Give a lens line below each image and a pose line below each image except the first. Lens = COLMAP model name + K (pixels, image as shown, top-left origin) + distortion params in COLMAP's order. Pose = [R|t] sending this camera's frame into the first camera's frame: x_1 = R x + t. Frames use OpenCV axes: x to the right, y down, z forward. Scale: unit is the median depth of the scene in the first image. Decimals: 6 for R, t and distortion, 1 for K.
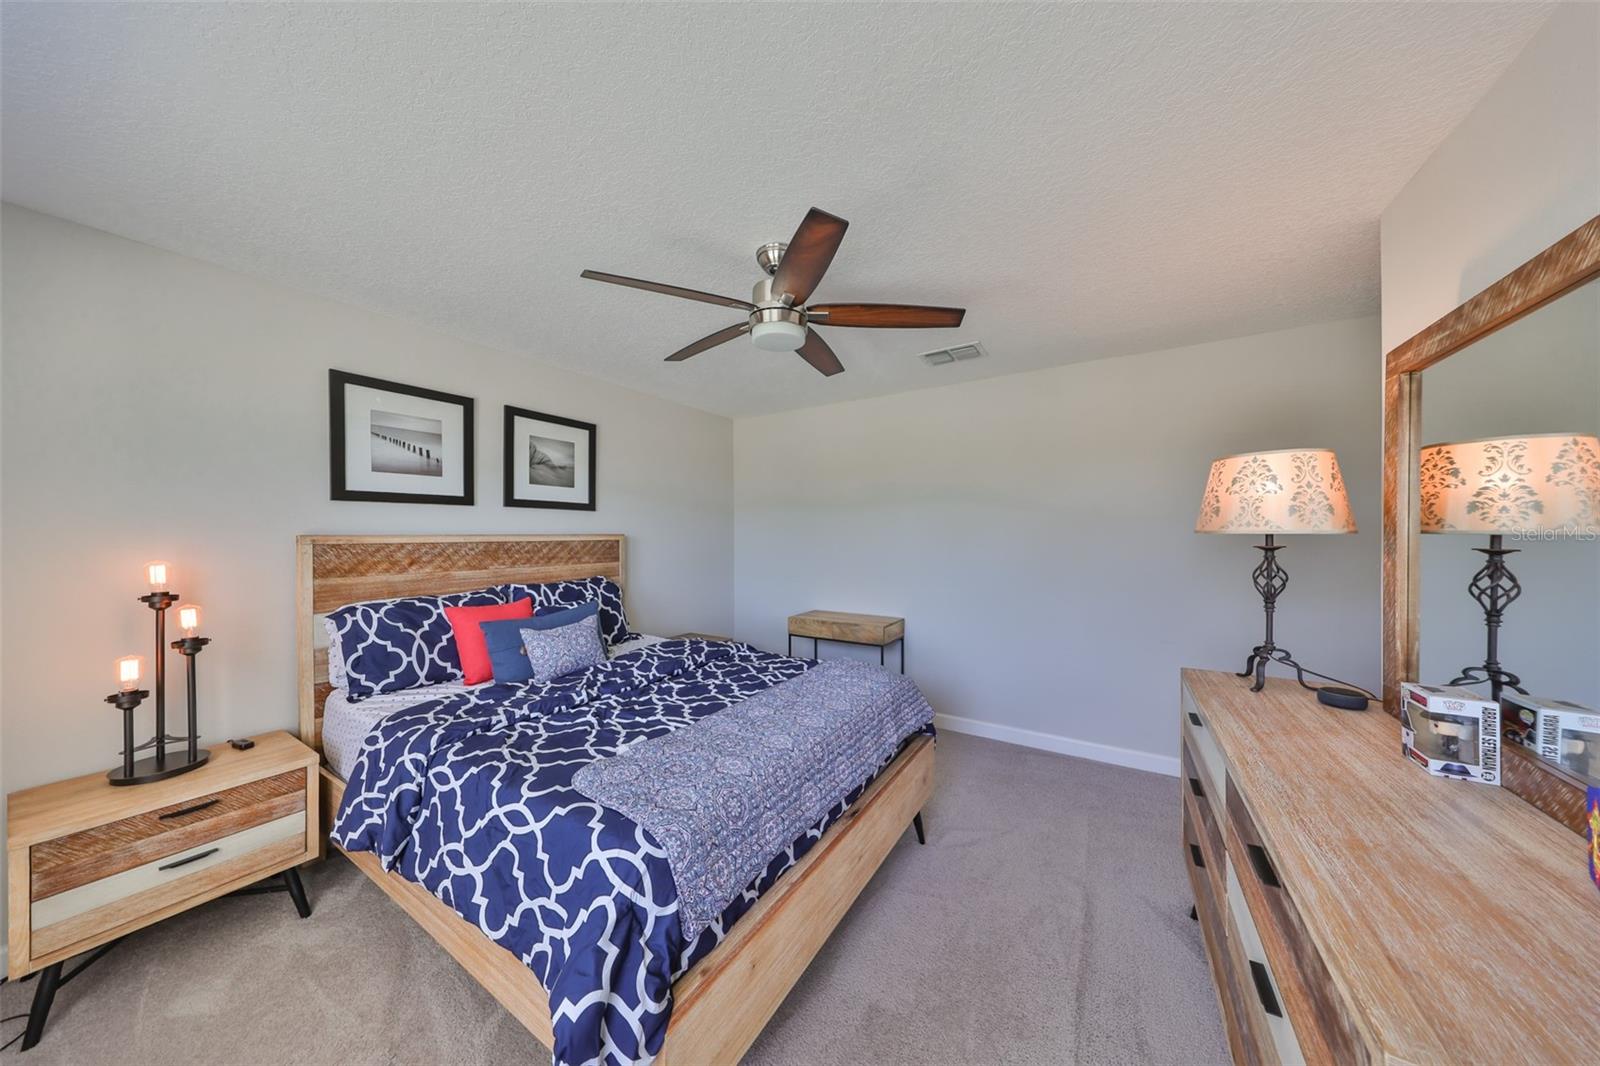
lens RADIAL K [[489.8, 0, 807.3], [0, 489.8, 535.3], [0, 0, 1]] dist [0.005816, 0.000240]
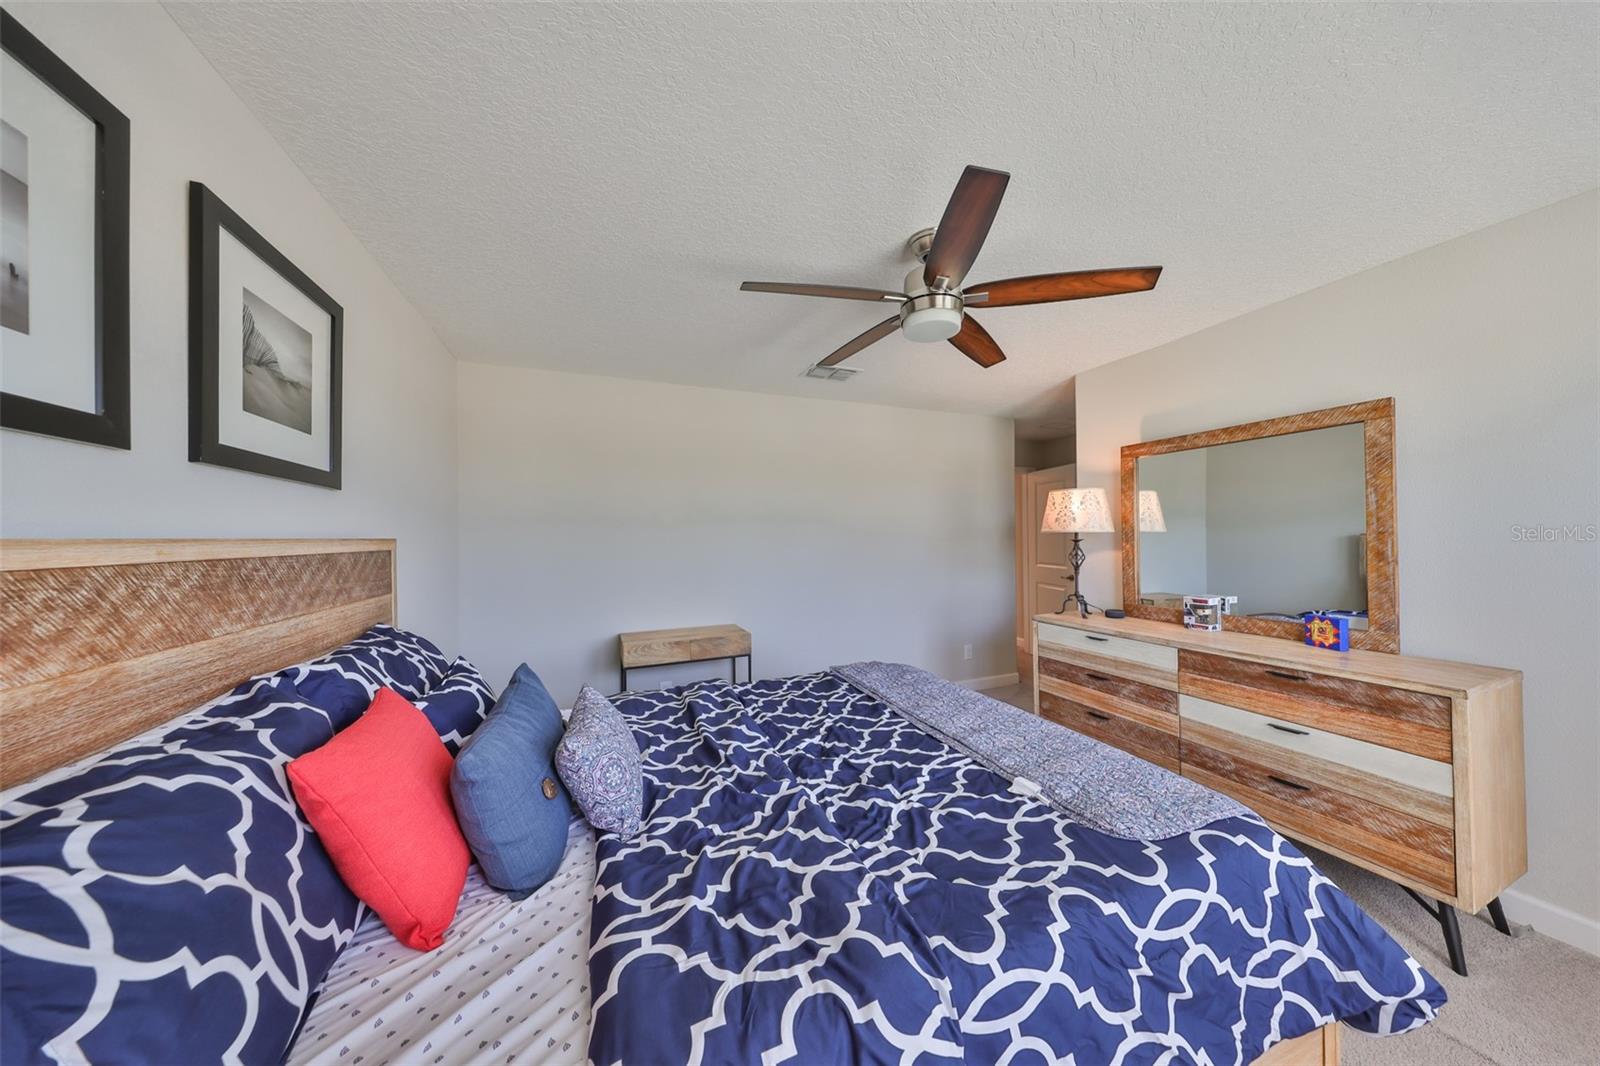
lens RADIAL K [[489.8, 0, 793.3], [0, 489.8, 529.5], [0, 0, 1]] dist [0.005816, 0.000240]
pose [[0.590663, 0.005452, 0.806900, -0.649318], [0.013537, 0.999769, -0.016665, 0.003107], [-0.806805, 0.020767, 0.590453, 0.433630]]
